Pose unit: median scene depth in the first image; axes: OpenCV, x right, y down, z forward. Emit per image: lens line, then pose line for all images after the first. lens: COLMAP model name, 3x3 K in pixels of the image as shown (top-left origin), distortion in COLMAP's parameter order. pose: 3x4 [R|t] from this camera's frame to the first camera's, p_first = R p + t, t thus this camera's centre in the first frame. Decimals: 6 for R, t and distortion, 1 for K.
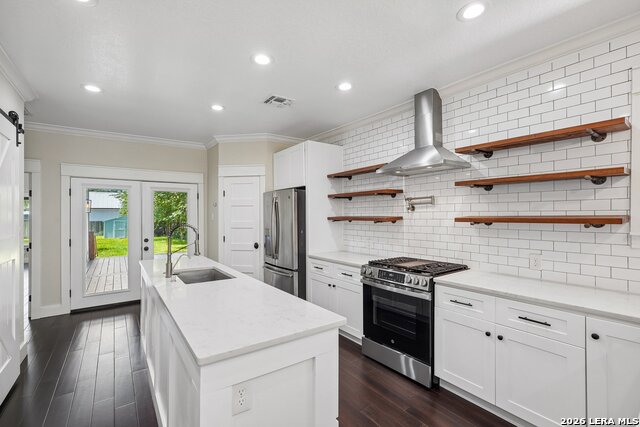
lens RADIAL K [[285.9, 0, 319.4], [0, 285.9, 214.1], [0, 0, 1]] dist [-0.006904, 0.004198]
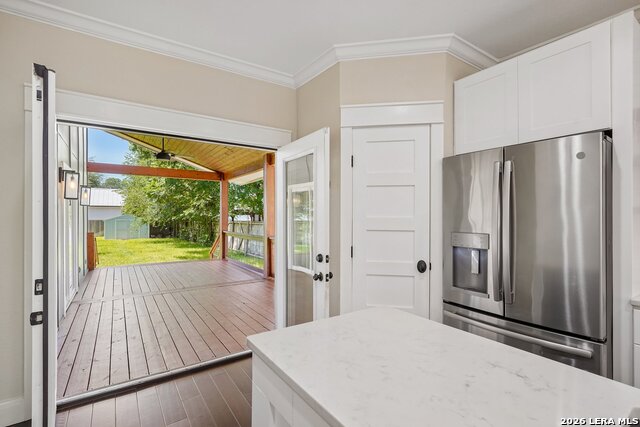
lens RADIAL K [[303.8, 0, 321.6], [0, 303.8, 212.5], [0, 0, 1]] dist [-0.003347, 0.001650]
pose [[0.999689, 0.006703, -0.024004, -0.433707], [-0.006876, 0.999951, -0.007106, 0.025740], [0.023955, 0.007269, 0.999687, 0.539619]]
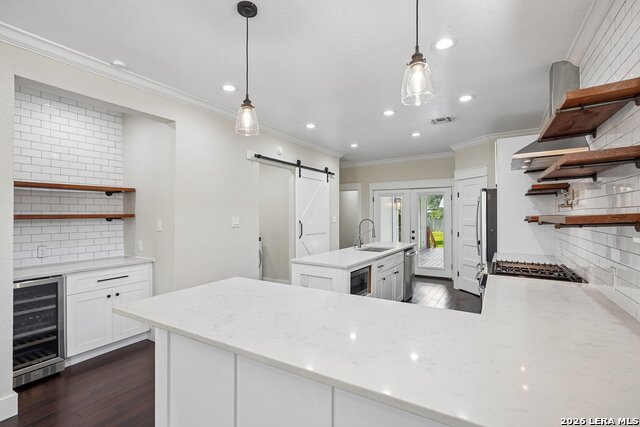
lens RADIAL K [[303.8, 0, 315.7], [0, 303.8, 213.5], [0, 0, 1]] dist [-0.003347, 0.001650]
pose [[0.380458, 0.004745, -0.924786, 0.673371], [-0.000546, 0.999988, 0.004906, -0.003636], [0.924798, -0.001362, 0.380456, 0.008070]]
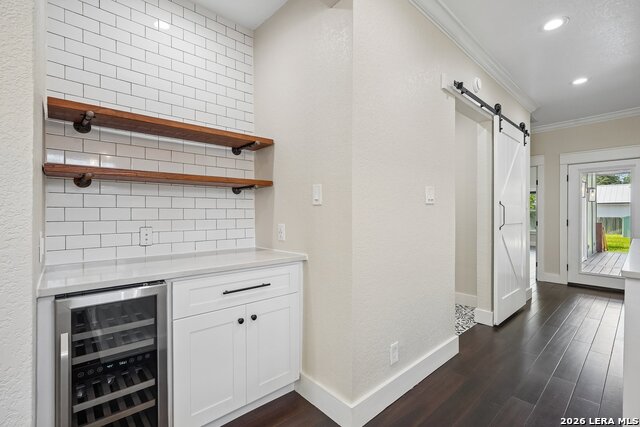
lens RADIAL K [[285.9, 0, 313.3], [0, 285.9, 213.1], [0, 0, 1]] dist [-0.006904, 0.004198]
pose [[0.091133, 0.004036, -0.995831, 0.172719], [0.000229, 0.999992, 0.004073, 0.059001], [0.995839, -0.000600, 0.091131, -0.118599]]
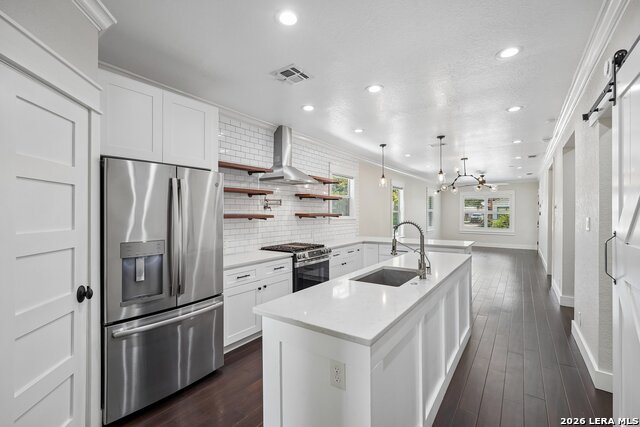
lens RADIAL K [[285.9, 0, 322.5], [0, 285.9, 211.1], [0, 0, 1]] dist [-0.006904, 0.004198]
pose [[-0.321109, 0.010659, 0.946982, -0.767479], [0.000437, 0.999938, -0.011107, 0.007978], [-0.947042, -0.003152, -0.321094, 0.939309]]
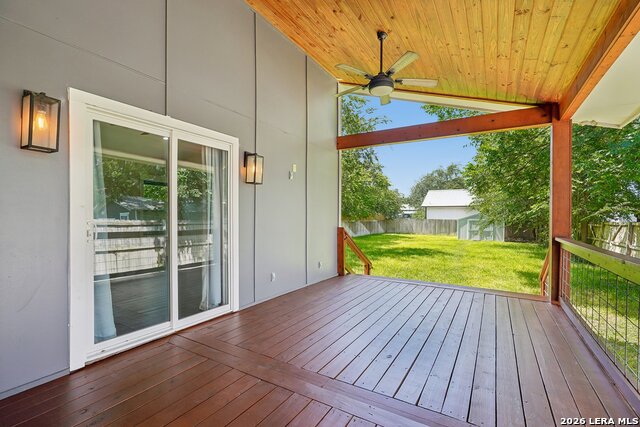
lens RADIAL K [[285.9, 0, 322.6], [0, 285.9, 217.3], [0, 0, 1]] dist [-0.006904, 0.004198]
pose [[0.379844, 0.010874, -0.924987, -0.664269], [-0.006303, 0.999938, 0.009166, 0.085753], [0.925029, 0.002349, 0.379889, 1.785828]]
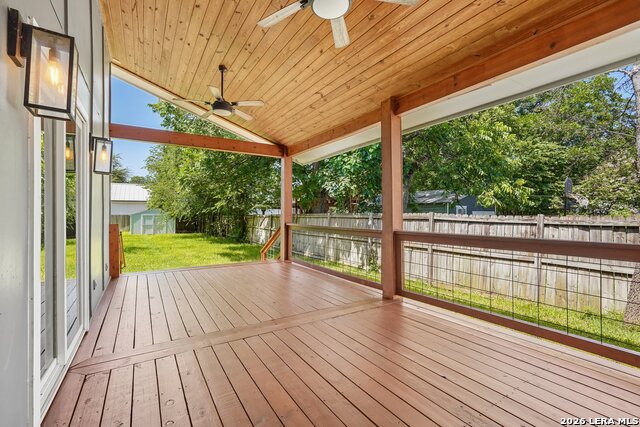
lens RADIAL K [[285.9, 0, 316.5], [0, 285.9, 208.0], [0, 0, 1]] dist [-0.006904, 0.004198]
pose [[0.997830, 0.004127, -0.065706, -0.961286], [-0.004928, 0.999916, -0.012027, 0.087618], [0.065651, 0.012325, 0.997767, 1.219415]]
